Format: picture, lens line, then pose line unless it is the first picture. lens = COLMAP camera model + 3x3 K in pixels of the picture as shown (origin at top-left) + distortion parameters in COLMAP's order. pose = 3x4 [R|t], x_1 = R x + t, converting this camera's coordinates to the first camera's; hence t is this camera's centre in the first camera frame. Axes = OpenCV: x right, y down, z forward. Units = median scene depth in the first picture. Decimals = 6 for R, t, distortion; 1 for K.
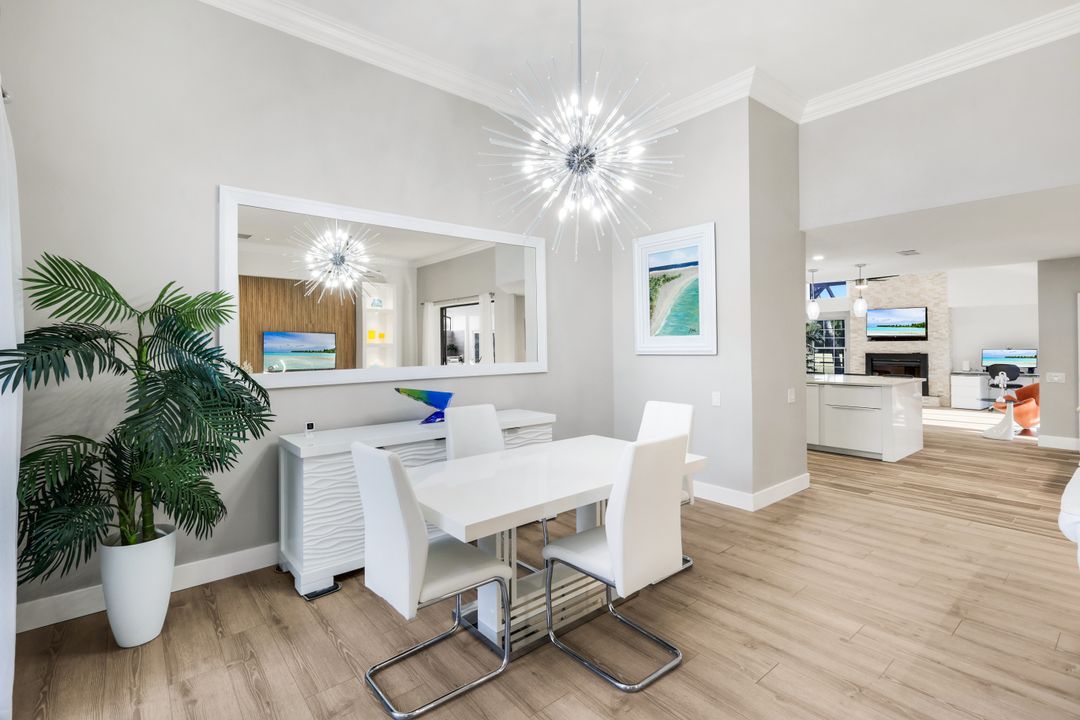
lens RADIAL K [[492.9, 0, 541.6], [0, 492.9, 340.5], [0, 0, 1]] dist [0.000689, 0.000485]
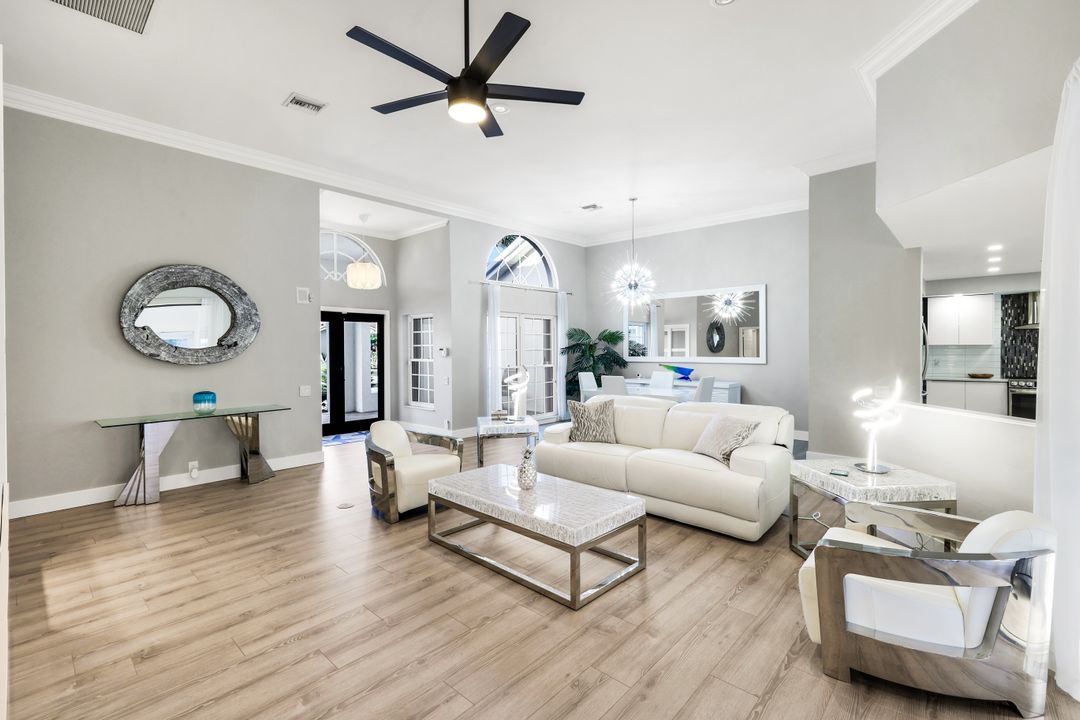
lens RADIAL K [[478.2, 0, 542.9], [0, 478.2, 353.6], [0, 0, 1]] dist [0.003242, 0.000407]
pose [[0.132794, 0.022366, -0.990891, 2.690064], [0.008585, 0.999682, 0.023715, -0.028225], [0.991106, -0.011656, 0.132560, 0.097306]]
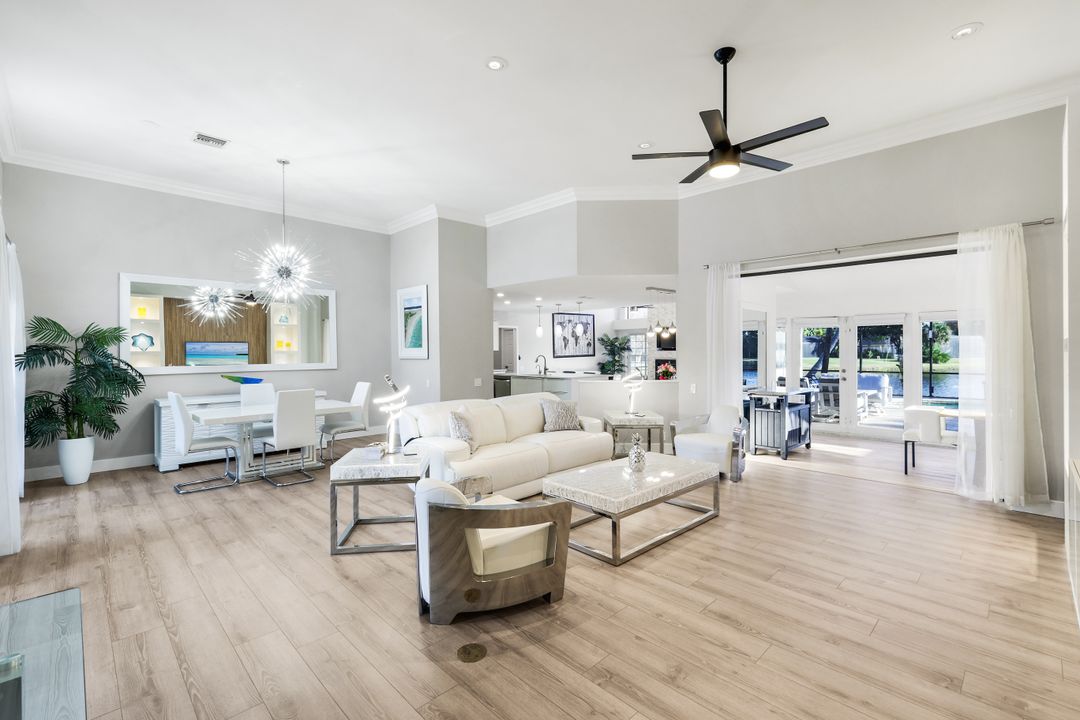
lens RADIAL K [[478.2, 0, 542.9], [0, 478.2, 353.6], [0, 0, 1]] dist [0.003242, 0.000407]
pose [[0.997008, 0.004109, 0.077192, 1.036195], [-0.004965, 0.999928, 0.010904, -0.019104], [-0.077142, -0.011255, 0.996957, -1.225369]]
